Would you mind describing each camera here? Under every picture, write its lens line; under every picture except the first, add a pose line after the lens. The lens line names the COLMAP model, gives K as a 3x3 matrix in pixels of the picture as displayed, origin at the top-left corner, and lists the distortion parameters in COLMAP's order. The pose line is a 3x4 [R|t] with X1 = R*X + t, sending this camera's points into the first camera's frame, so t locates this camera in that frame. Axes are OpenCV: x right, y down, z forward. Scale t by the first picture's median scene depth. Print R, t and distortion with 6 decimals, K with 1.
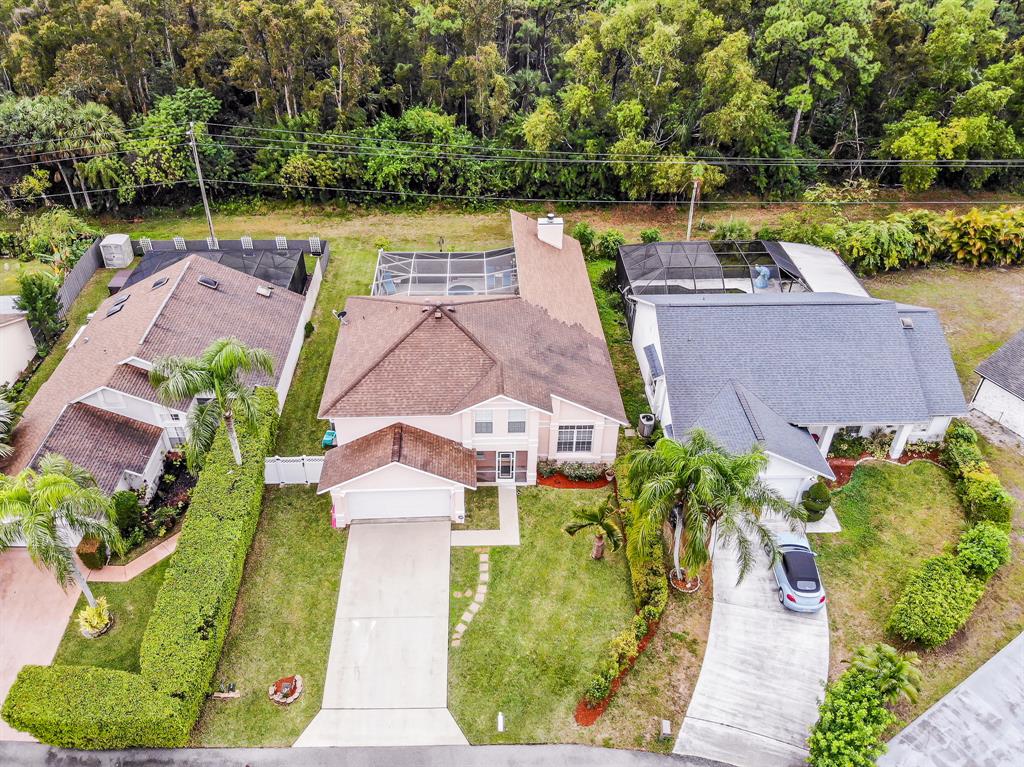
lens RADIAL K [[769.8, 0, 510.8], [0, 769.8, 350.2], [0, 0, 1]] dist [0.090018, -0.217789]
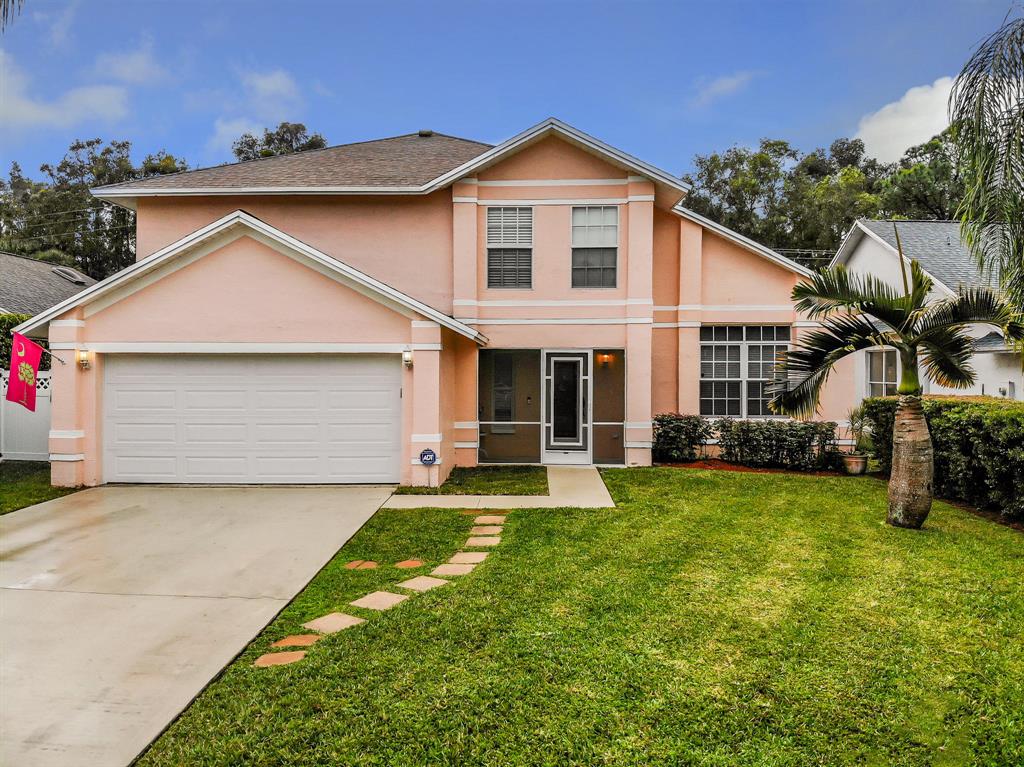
lens RADIAL K [[765.2, 0, 509.7], [0, 765.2, 352.3], [0, 0, 1]] dist [0.075773, -0.192540]
pose [[0.996661, -0.016837, -0.079901, -0.004757], [-0.034302, 0.801659, -0.596797, 0.376570], [0.074101, 0.597545, 0.798404, 0.735668]]
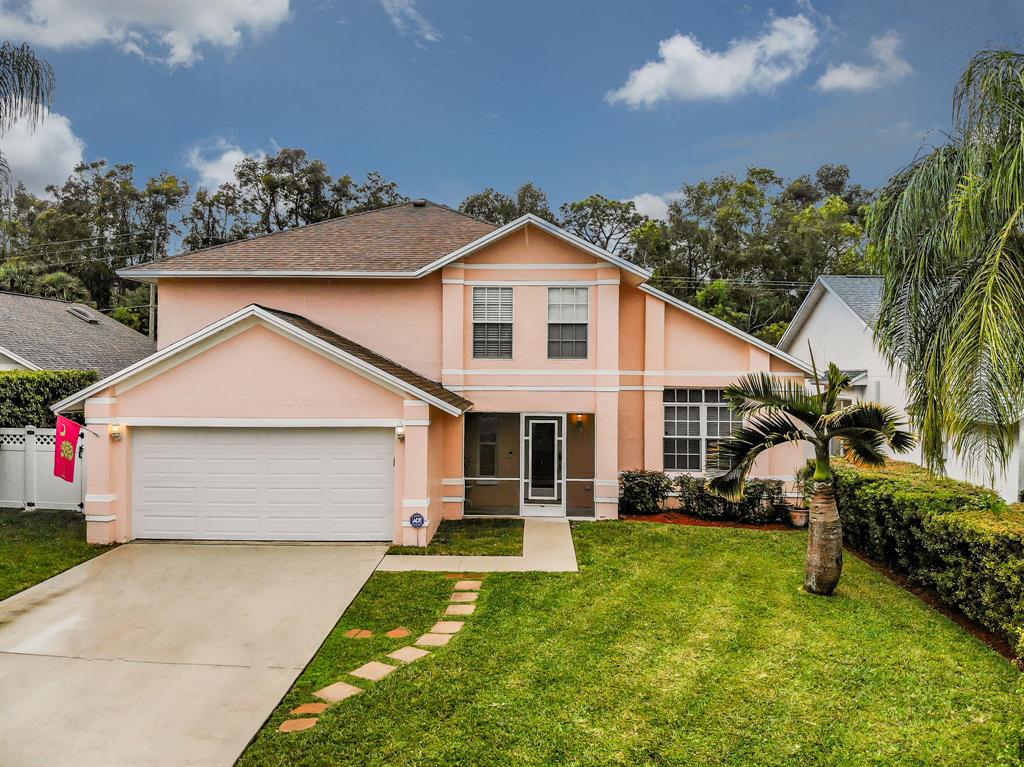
lens RADIAL K [[769.8, 0, 510.8], [0, 769.8, 350.2], [0, 0, 1]] dist [0.090018, -0.217789]
pose [[0.996964, -0.013169, -0.076738, 0.009299], [-0.035513, 0.800187, -0.598698, 0.376873], [0.069289, 0.599606, 0.797291, 0.673108]]
